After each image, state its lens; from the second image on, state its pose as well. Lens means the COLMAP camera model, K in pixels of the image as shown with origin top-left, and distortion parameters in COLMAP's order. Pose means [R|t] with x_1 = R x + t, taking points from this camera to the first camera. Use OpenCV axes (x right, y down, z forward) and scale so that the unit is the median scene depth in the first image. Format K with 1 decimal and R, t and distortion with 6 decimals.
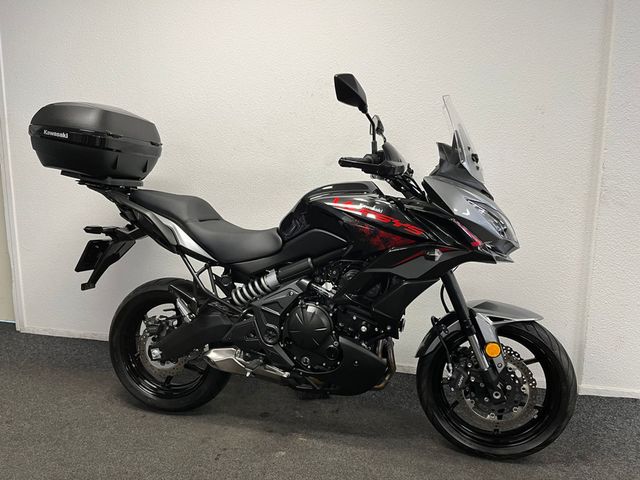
lens RADIAL K [[481.8, 0, 321.3], [0, 481.8, 241.4], [0, 0, 1]] dist [0.038973, -0.028914]
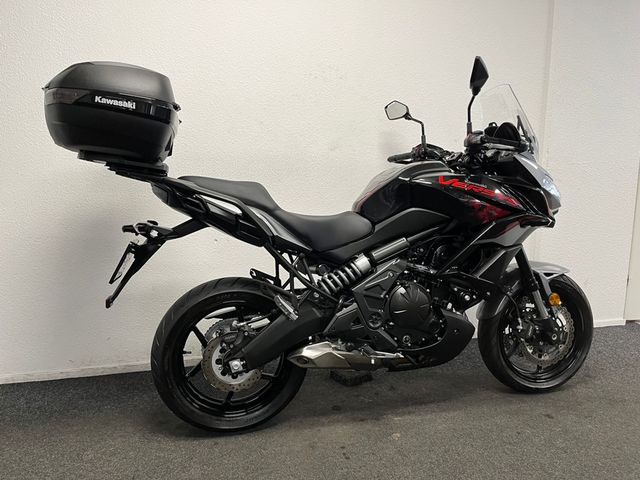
lens RADIAL K [[481.8, 0, 319.8], [0, 481.8, 241.7], [0, 0, 1]] dist [0.038973, -0.028914]
pose [[0.882688, -0.082258, 0.462705, -0.625489], [0.080000, 0.996493, 0.024538, 0.003879], [-0.463101, 0.015357, 0.886173, 0.178193]]
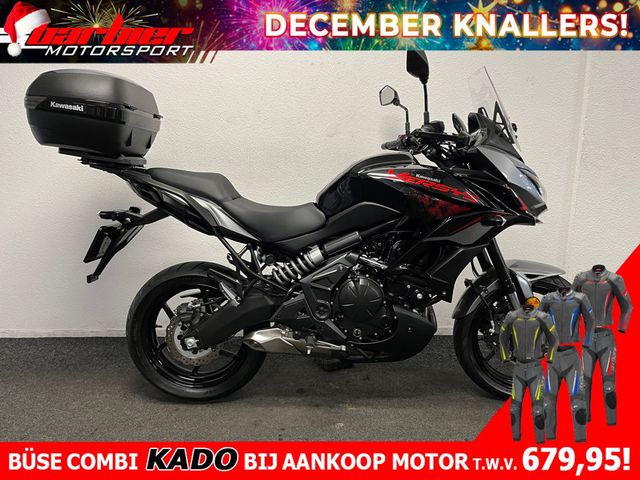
lens RADIAL K [[481.8, 0, 318.8], [0, 481.8, 242.1], [0, 0, 1]] dist [0.038973, -0.028914]
pose [[0.973028, -0.066475, 0.220903, -0.312504], [0.052864, 0.996353, 0.066975, -0.013728], [-0.224550, -0.053491, 0.972993, 0.041990]]
